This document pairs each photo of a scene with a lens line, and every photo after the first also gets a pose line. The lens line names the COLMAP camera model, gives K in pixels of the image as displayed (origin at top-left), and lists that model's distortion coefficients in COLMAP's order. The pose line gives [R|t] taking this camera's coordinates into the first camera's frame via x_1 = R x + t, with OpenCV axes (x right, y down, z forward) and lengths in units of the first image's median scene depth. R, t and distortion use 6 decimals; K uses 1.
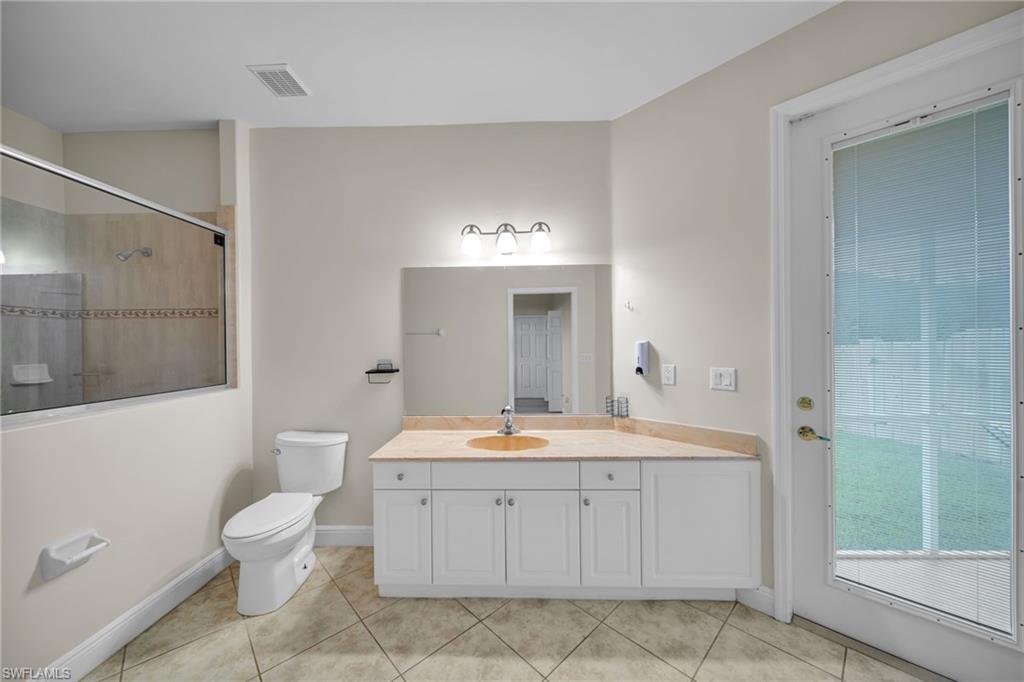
lens RADIAL K [[360.1, 0, 511.8], [0, 360.1, 346.1], [0, 0, 1]] dist [0.001640, -0.001366]
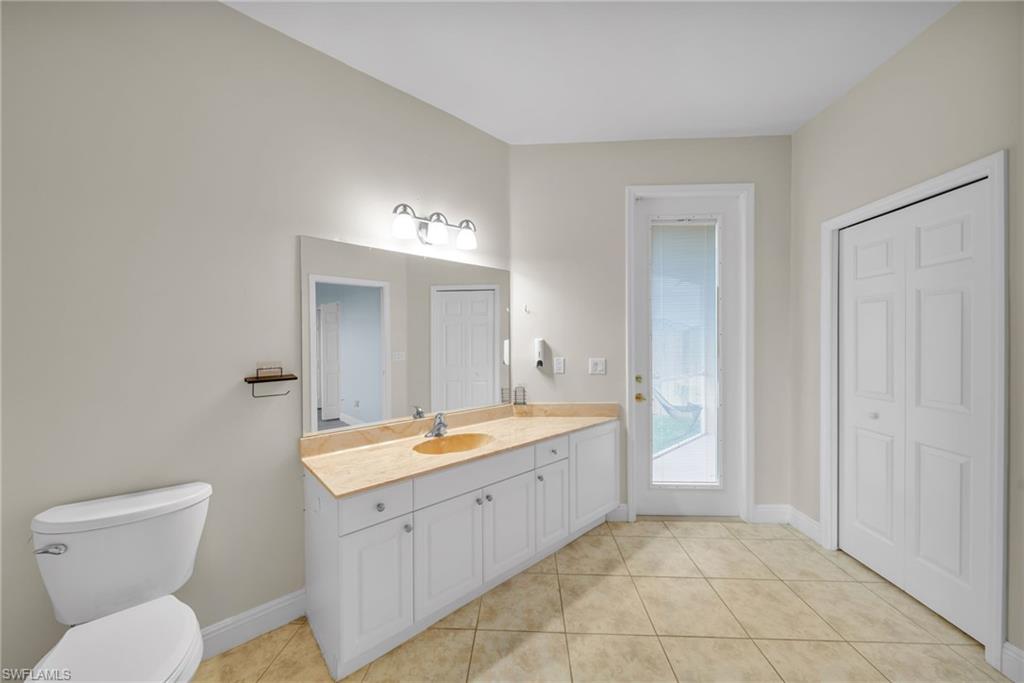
lens RADIAL K [[360.1, 0, 510.8], [0, 360.1, 344.4], [0, 0, 1]] dist [0.001640, -0.001366]
pose [[0.722170, 0.000499, 0.691715, -0.571749], [0.001139, 0.999998, -0.001910, 0.006679], [-0.691714, 0.002168, 0.722168, 0.203735]]
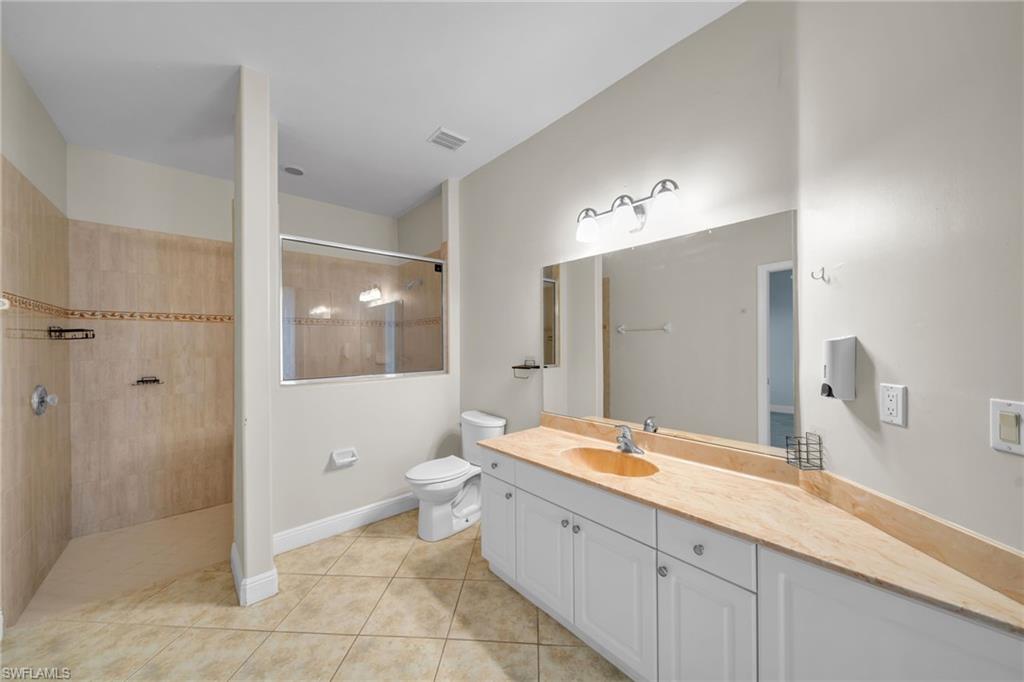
lens RADIAL K [[360.1, 0, 508.1], [0, 360.1, 342.8], [0, 0, 1]] dist [0.001640, -0.001366]
pose [[0.670981, 0.003159, -0.741468, 0.452232], [-0.002042, 0.999995, 0.002412, -0.005574], [0.741472, -0.000105, 0.670984, 0.273820]]
